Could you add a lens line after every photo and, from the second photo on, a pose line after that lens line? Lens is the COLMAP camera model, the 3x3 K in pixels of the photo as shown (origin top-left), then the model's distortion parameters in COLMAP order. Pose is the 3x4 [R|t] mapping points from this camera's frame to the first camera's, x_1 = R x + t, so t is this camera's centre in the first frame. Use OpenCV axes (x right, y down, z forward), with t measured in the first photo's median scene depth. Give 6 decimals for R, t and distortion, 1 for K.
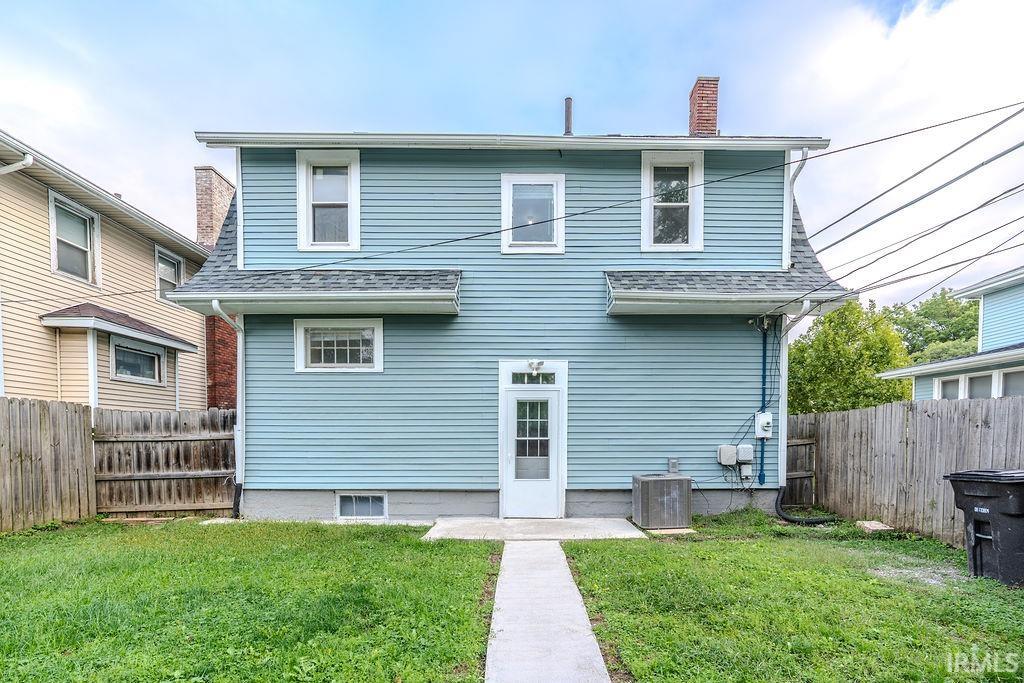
lens RADIAL K [[490.5, 0, 514.8], [0, 490.5, 452.7], [0, 0, 1]] dist [-0.004336, -0.000279]
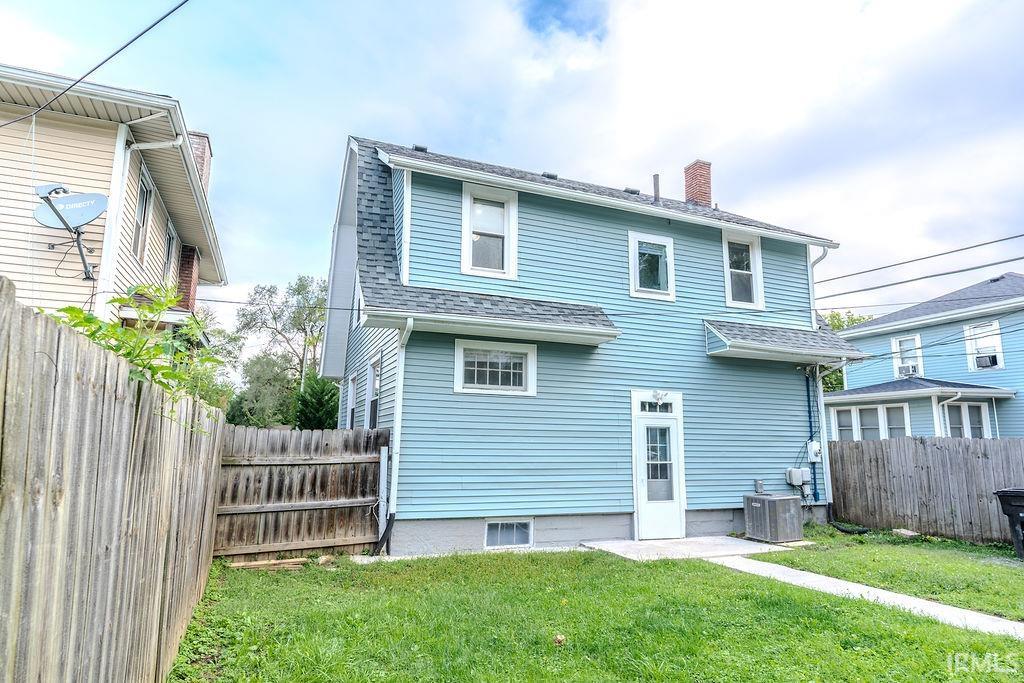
lens RADIAL K [[593.8, 0, 512.0], [0, 593.8, 341.5], [0, 0, 1]] dist [0.002395, 0.001102]
pose [[0.927562, 0.076047, 0.365849, -0.771259], [0.001341, 0.978388, -0.206772, -0.019216], [-0.373667, 0.192285, 0.907414, -0.126735]]
